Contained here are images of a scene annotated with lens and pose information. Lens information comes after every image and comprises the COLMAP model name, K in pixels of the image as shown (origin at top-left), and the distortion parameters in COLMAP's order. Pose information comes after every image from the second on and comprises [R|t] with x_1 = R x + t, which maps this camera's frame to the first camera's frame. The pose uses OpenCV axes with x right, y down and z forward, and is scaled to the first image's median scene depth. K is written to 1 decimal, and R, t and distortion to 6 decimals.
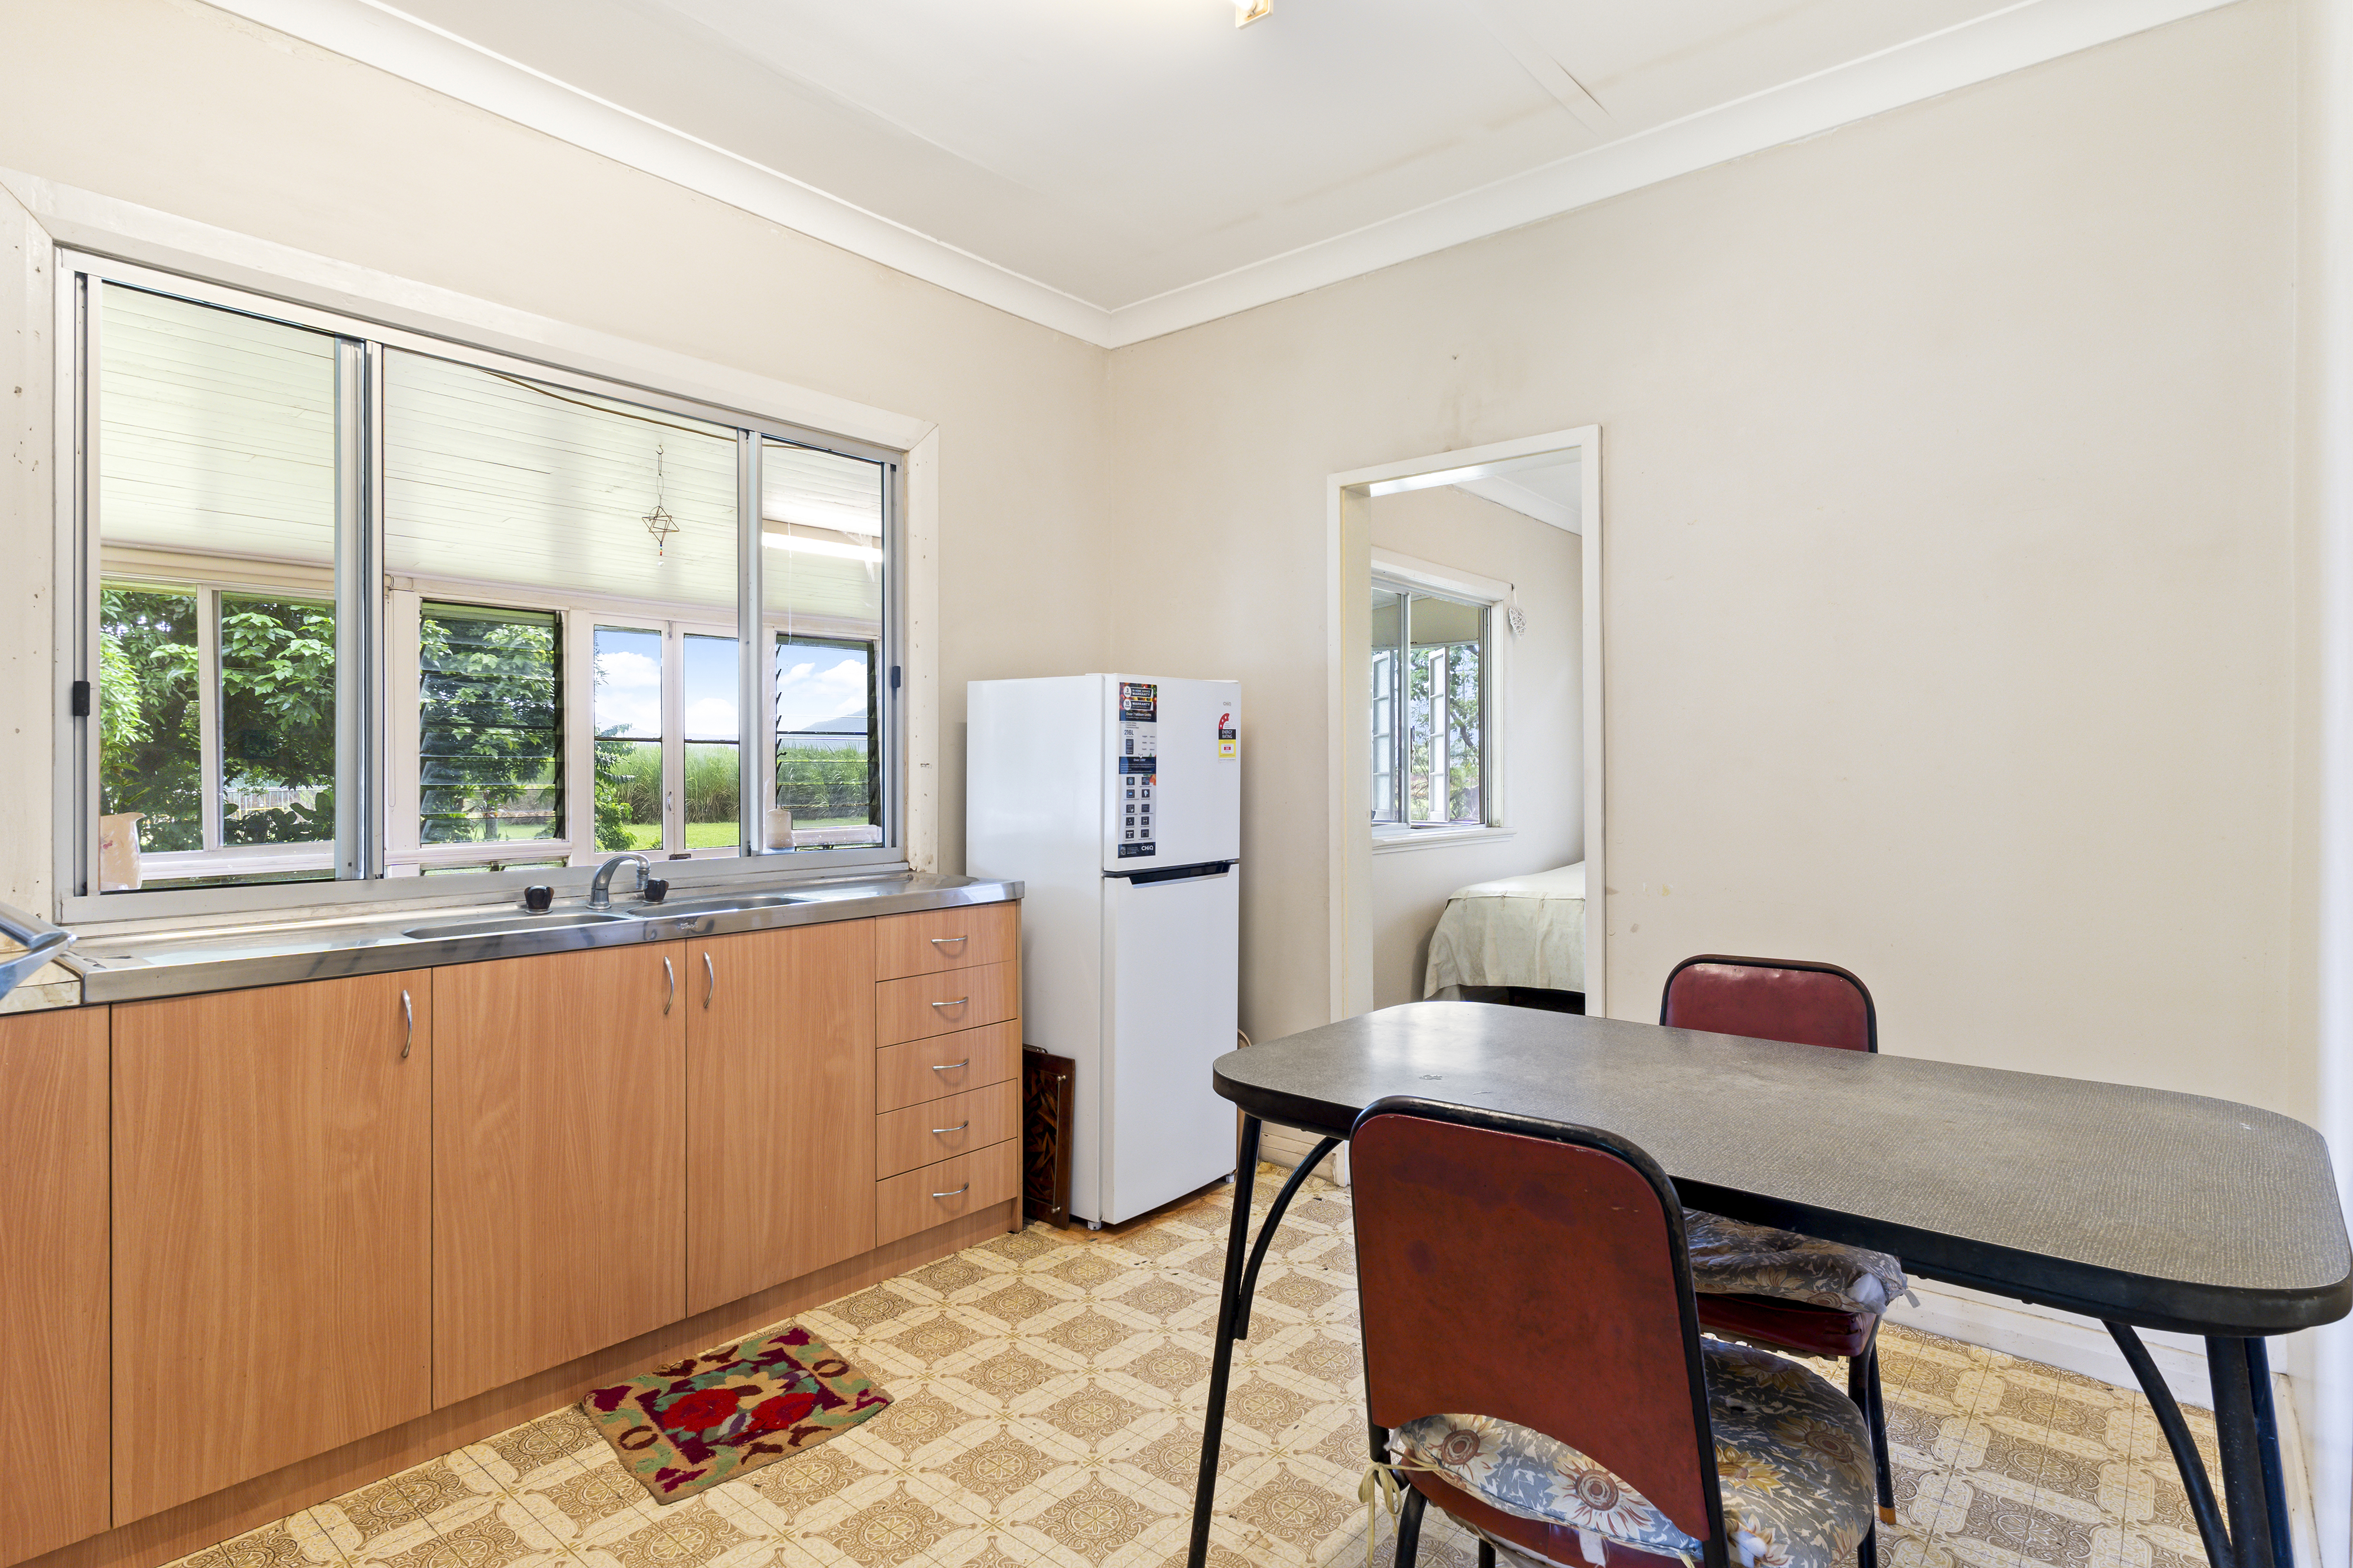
lens RADIAL K [[1214.9, 0, 1176.5], [0, 1214.9, 784.0], [0, 0, 1]] dist [0.000385, 0.000120]
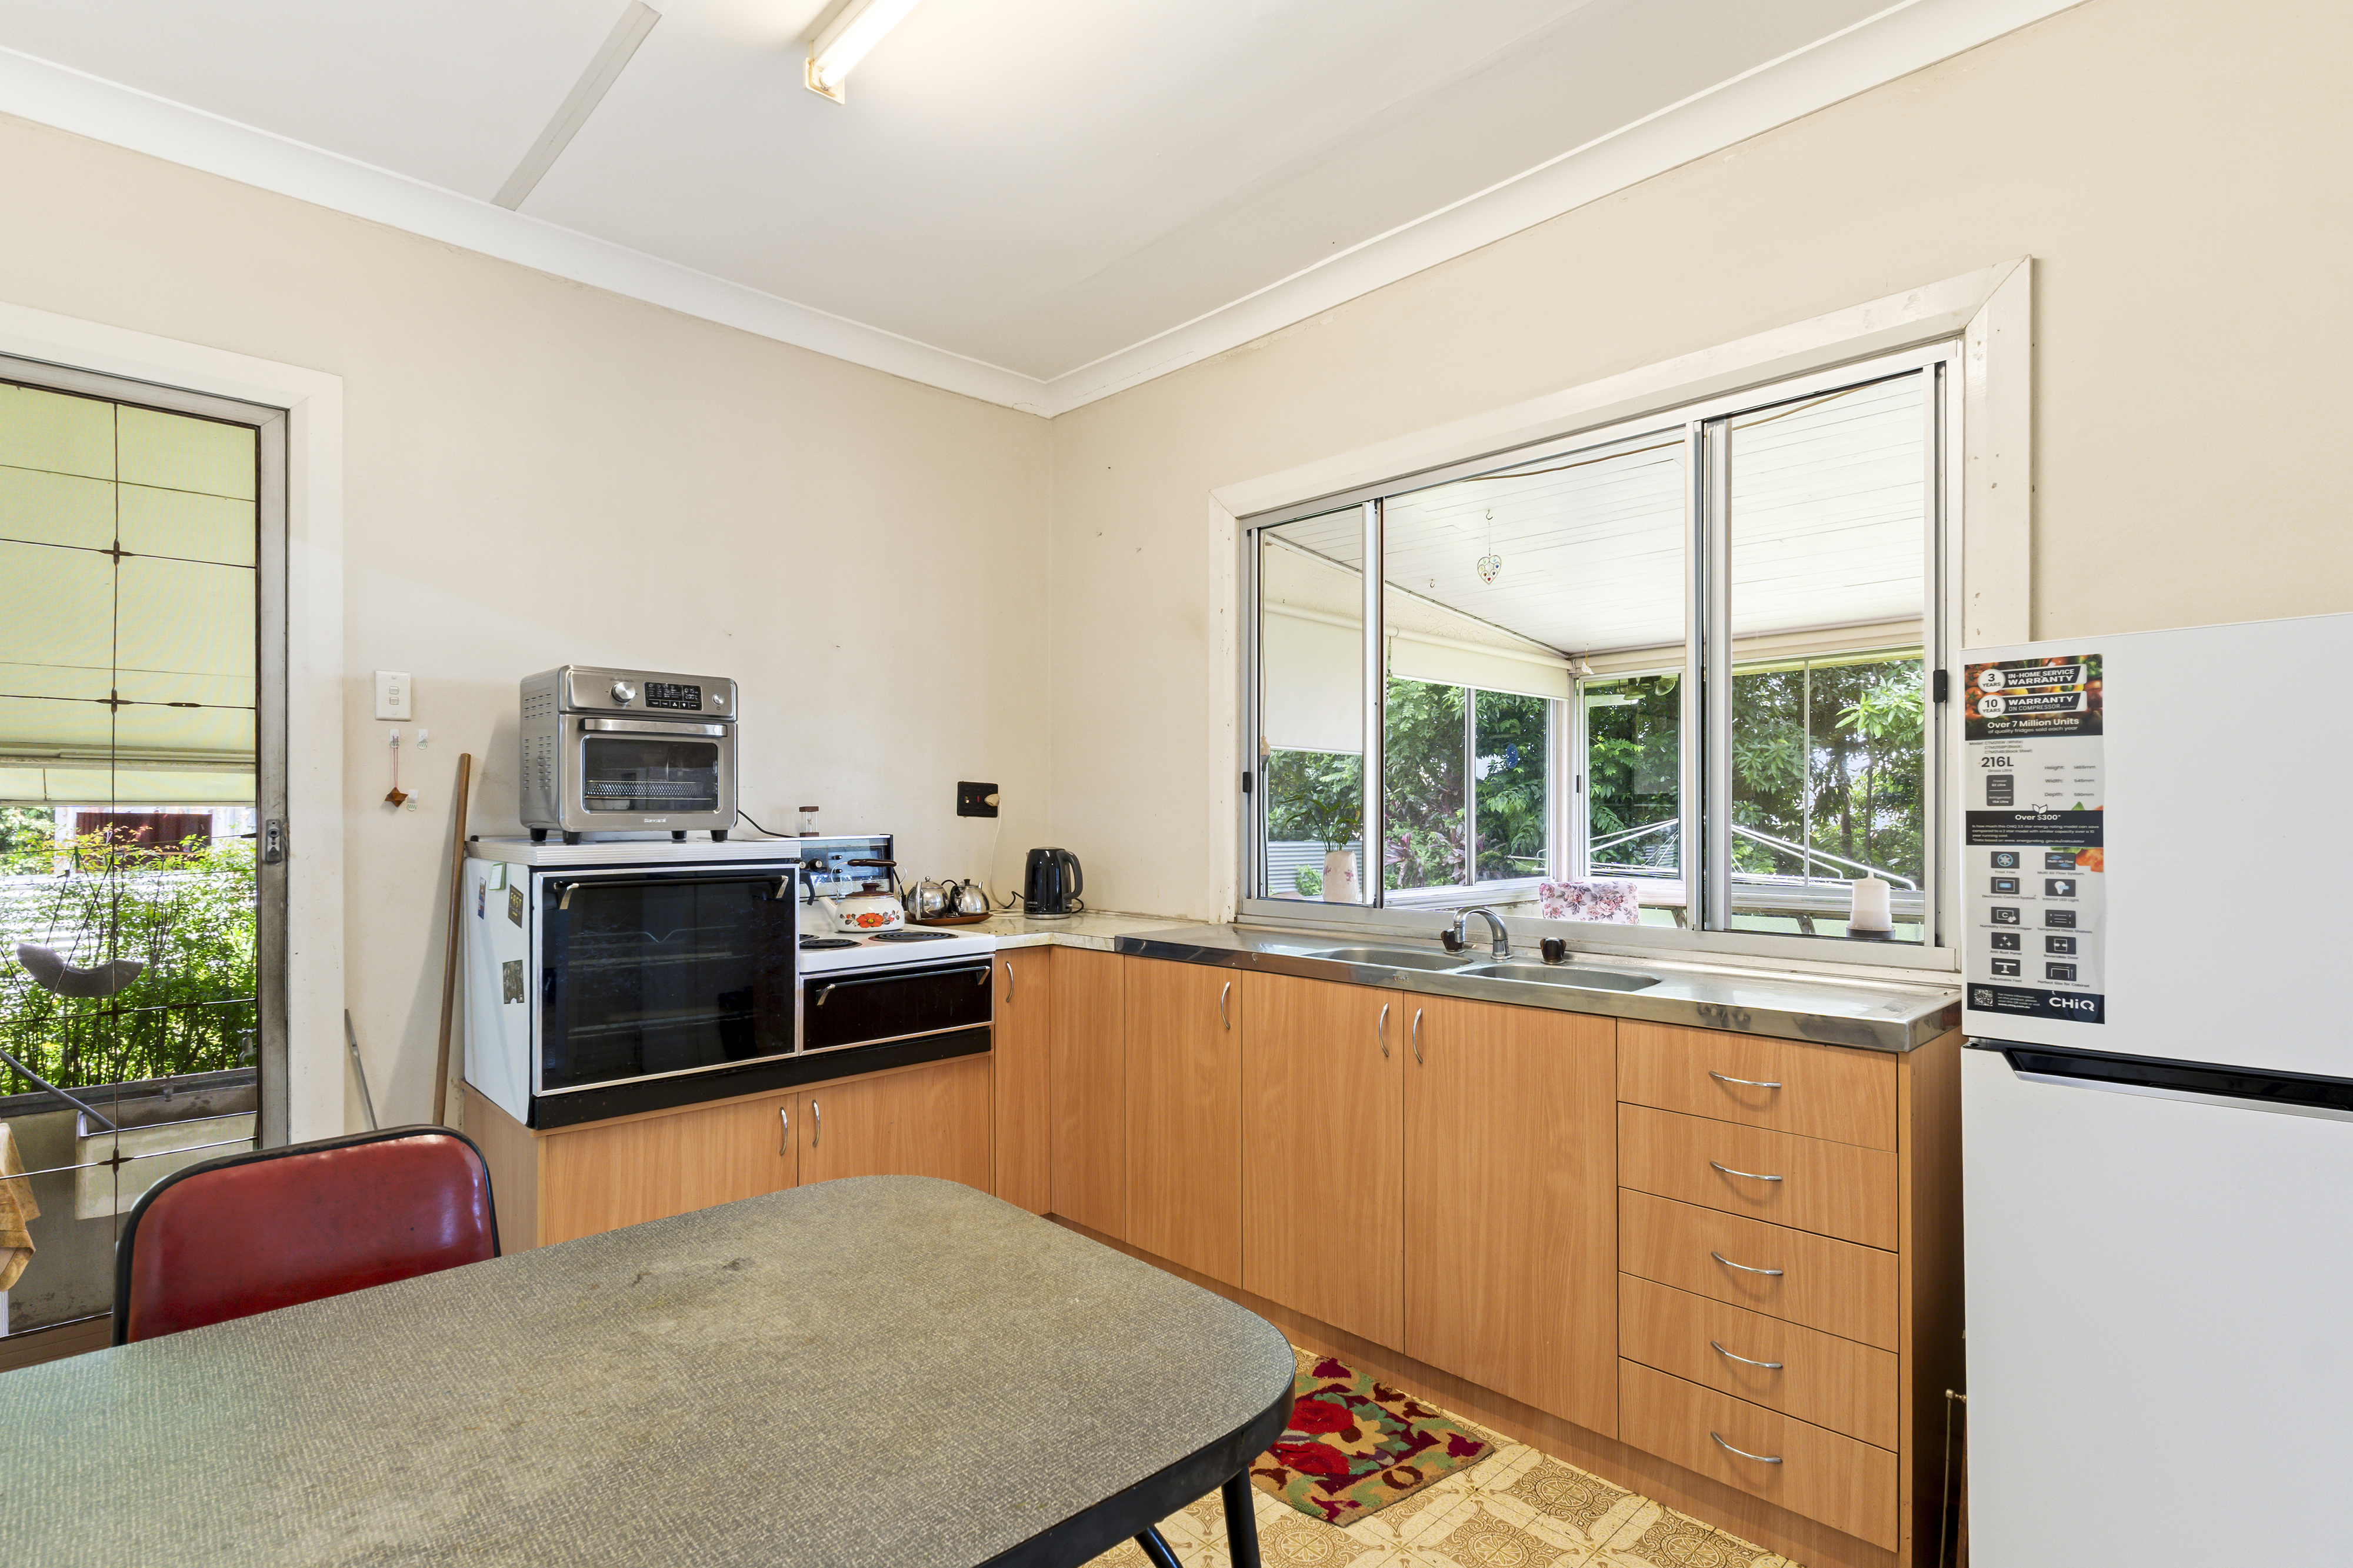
lens RADIAL K [[1132.2, 0, 1177.8], [0, 1132.2, 820.3], [0, 0, 1]] dist [0.000563, 0.000292]
pose [[-0.110040, 0.004460, -0.993917, 0.554845], [-0.009165, 0.999943, 0.005501, -0.021783], [0.993885, 0.009714, -0.109993, 0.865024]]
